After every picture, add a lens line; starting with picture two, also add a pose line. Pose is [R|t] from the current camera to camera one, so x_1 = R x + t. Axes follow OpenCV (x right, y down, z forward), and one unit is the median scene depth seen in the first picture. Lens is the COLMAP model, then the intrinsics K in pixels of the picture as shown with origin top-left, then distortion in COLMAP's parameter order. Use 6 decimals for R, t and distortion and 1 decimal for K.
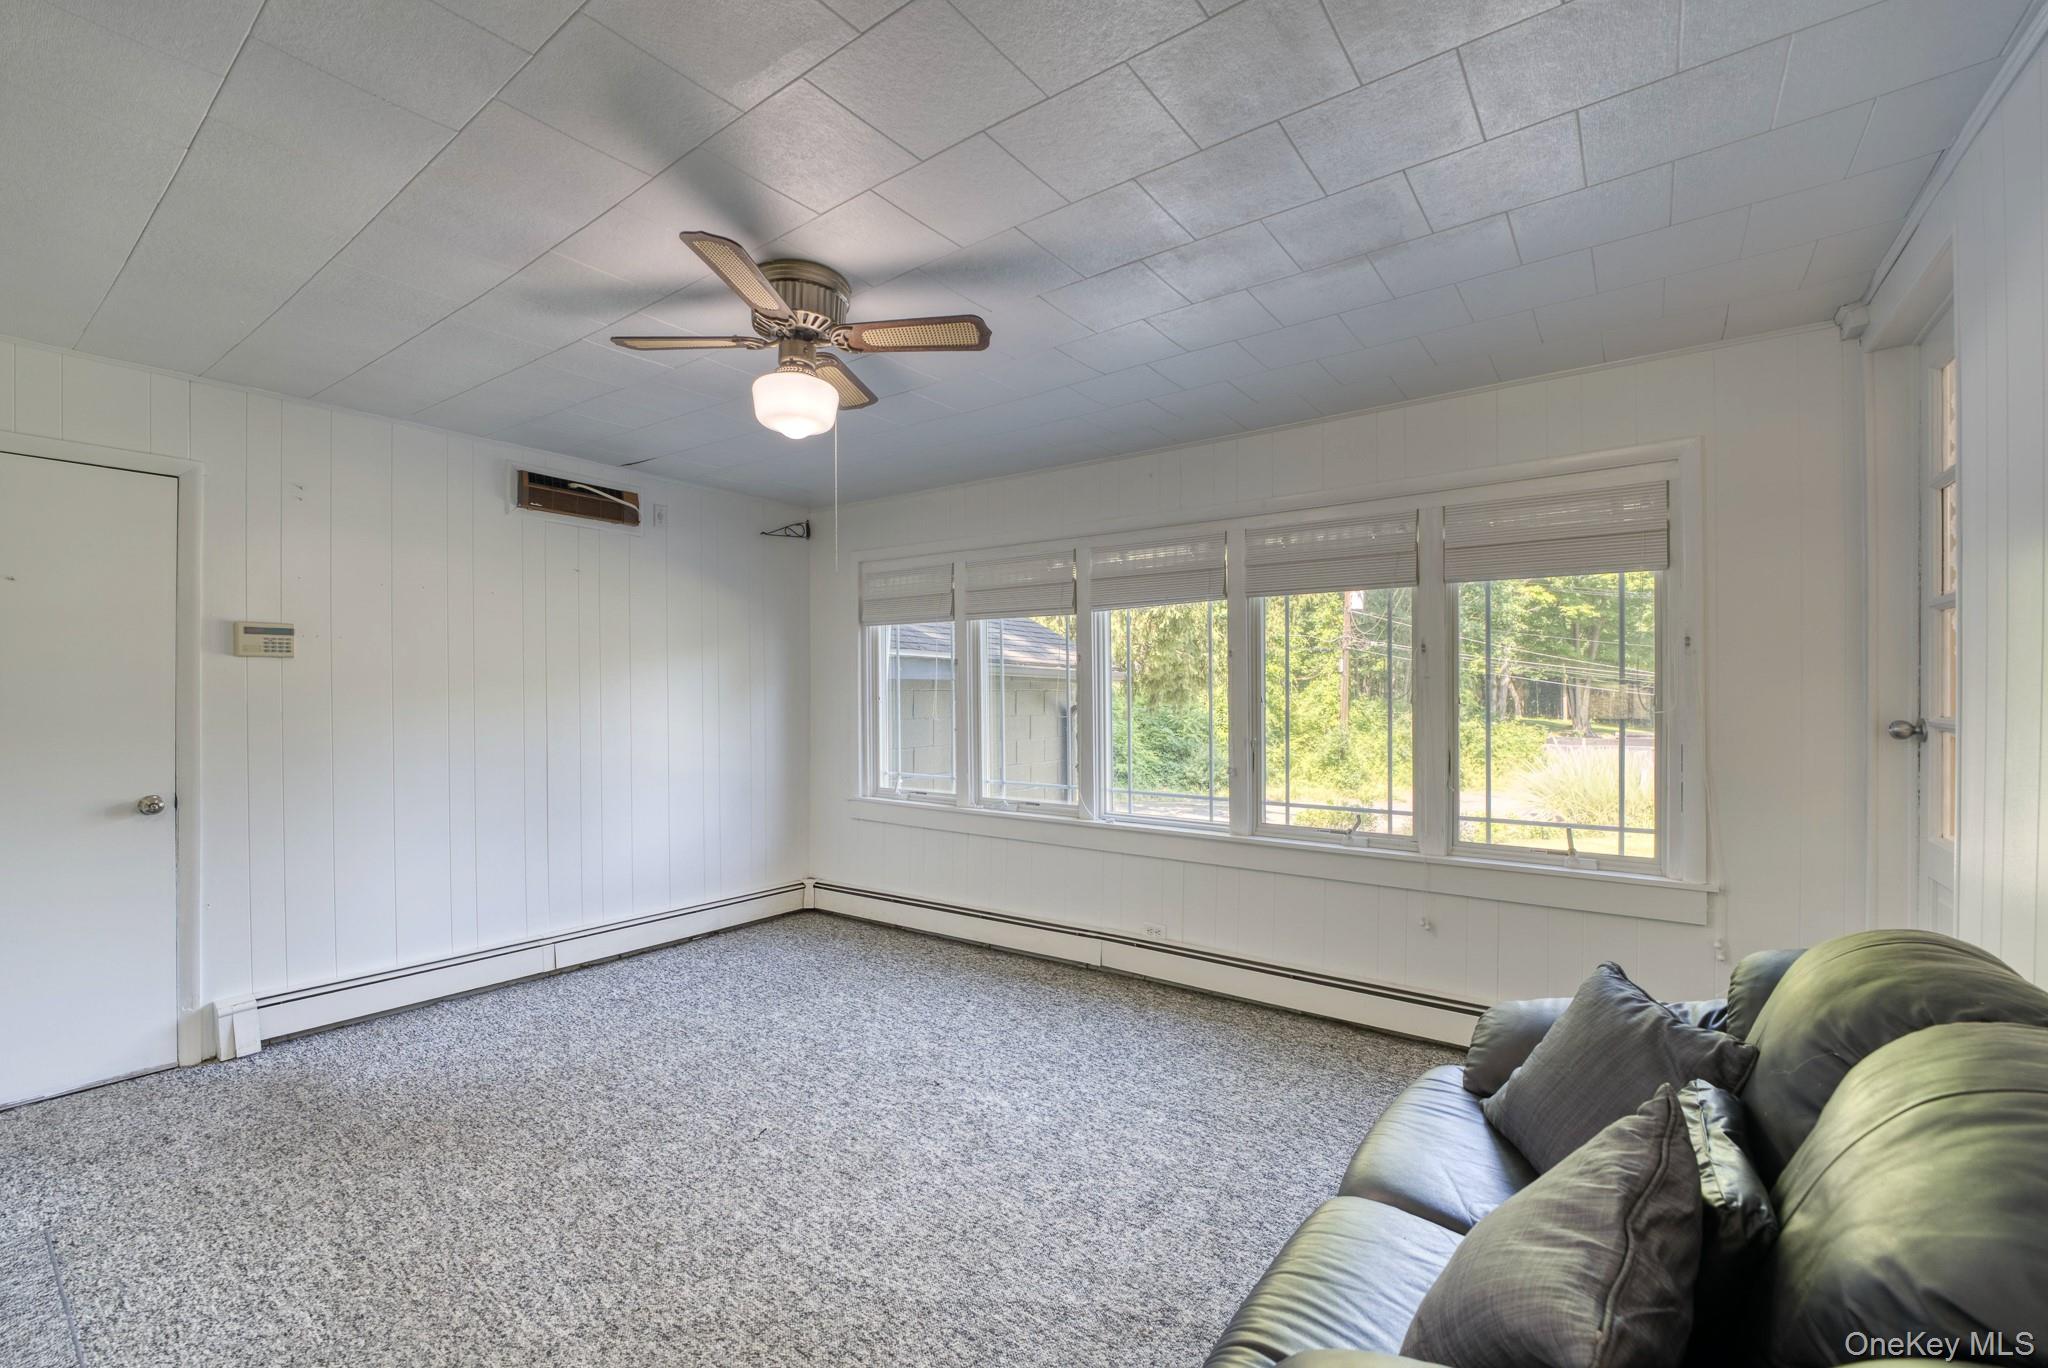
lens RADIAL K [[838.7, 0, 1008.3], [0, 838.7, 697.8], [0, 0, 1]] dist [-0.015762, 0.000048]
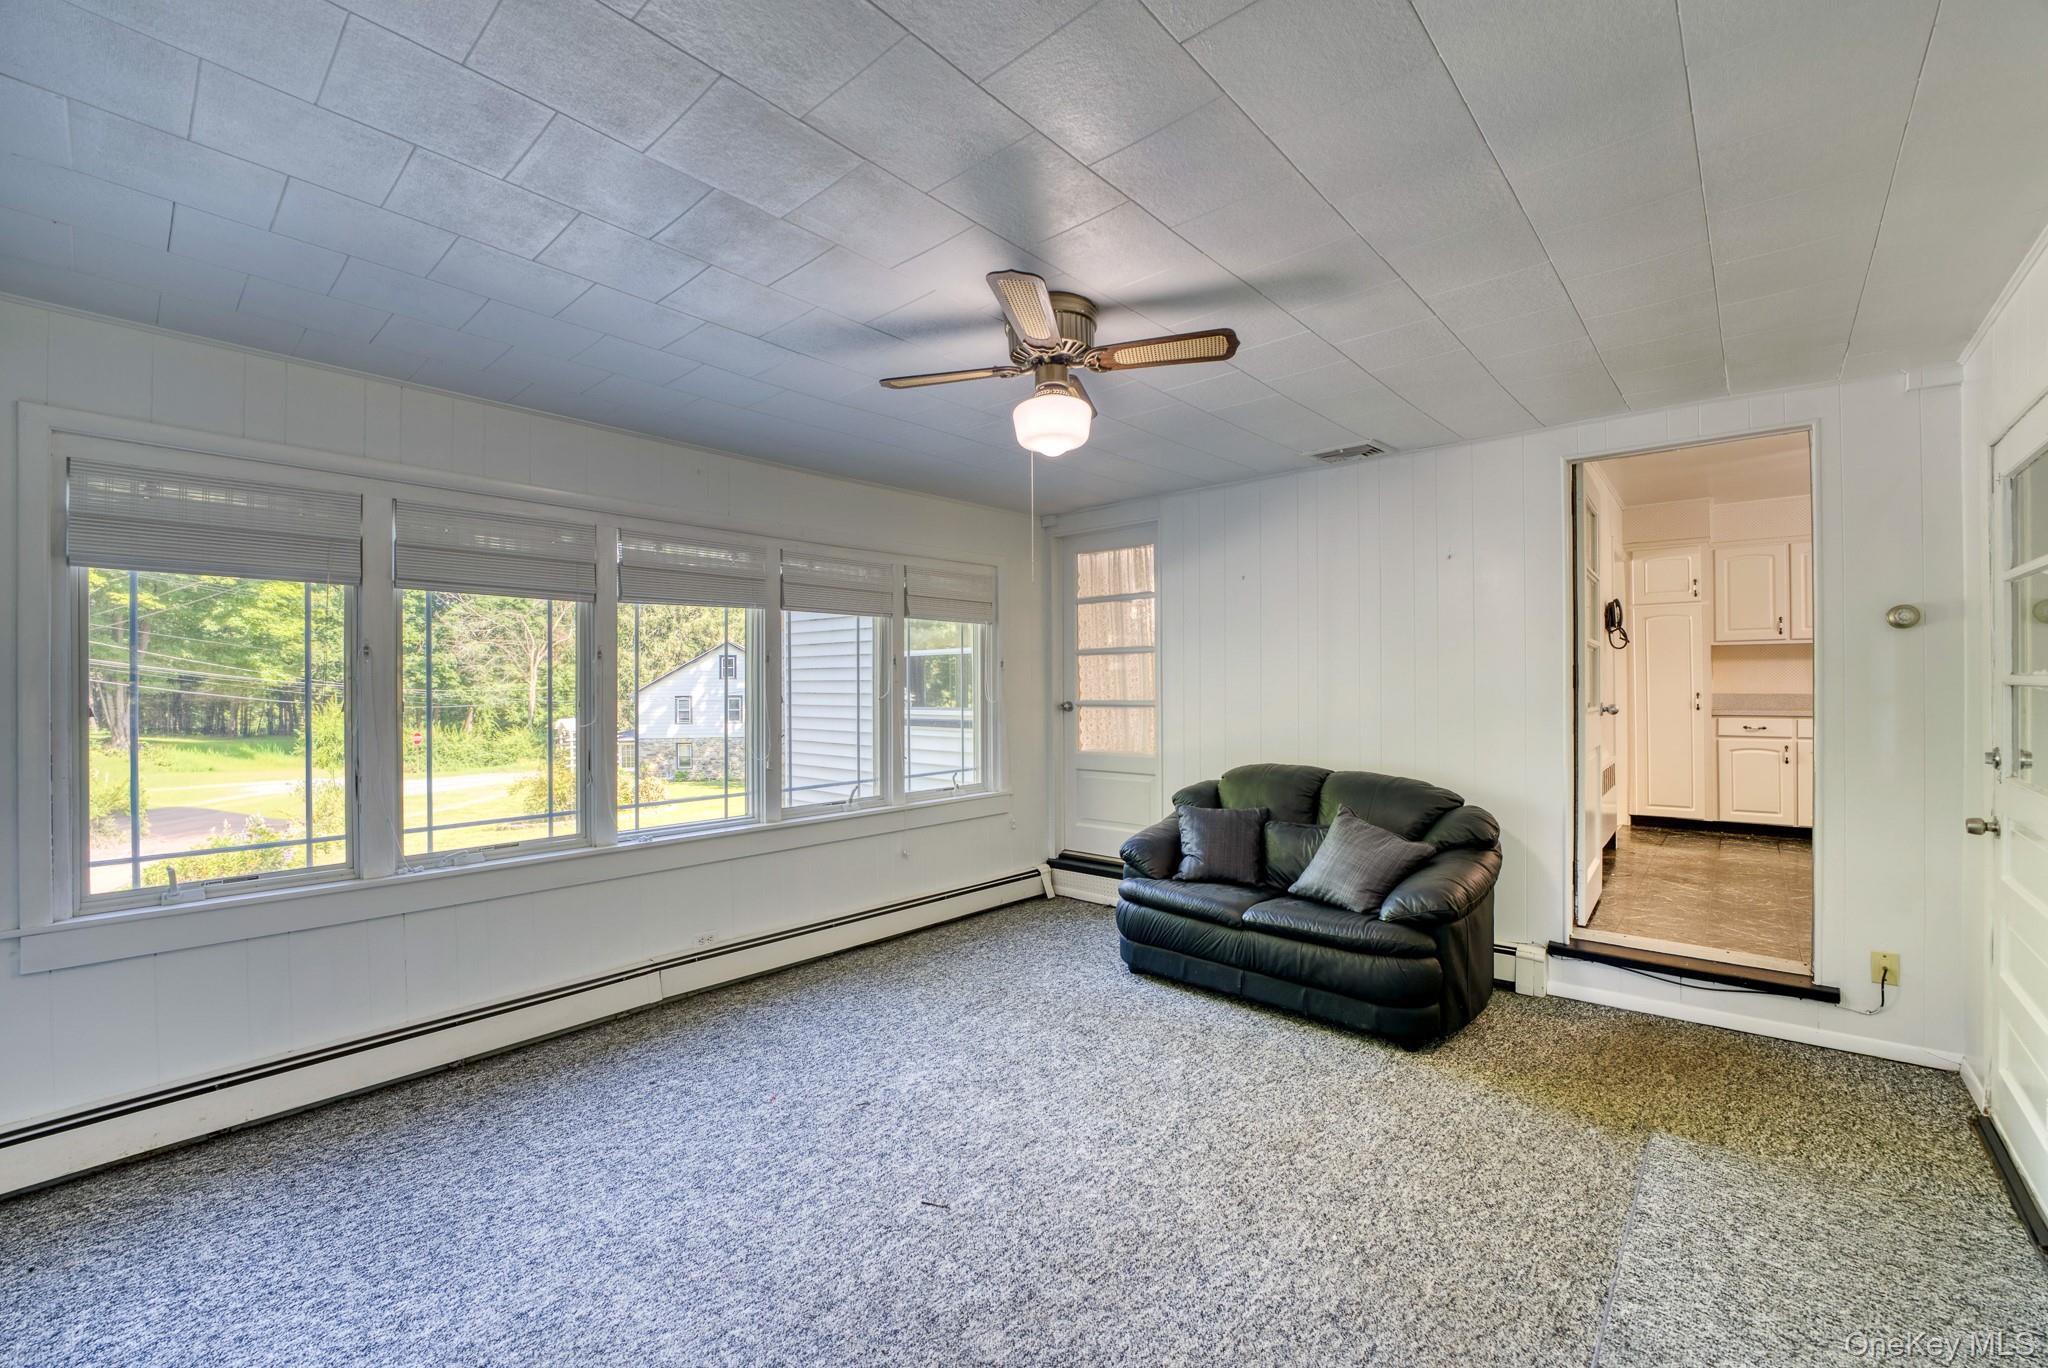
lens RADIAL K [[838.7, 0, 1010.9], [0, 838.7, 671.9], [0, 0, 1]] dist [-0.015762, 0.000048]
pose [[0.104530, 0.022096, 0.994276, -0.764762], [0.015797, 0.999590, -0.023875, -0.002934], [-0.994396, 0.018202, 0.104138, 0.543511]]
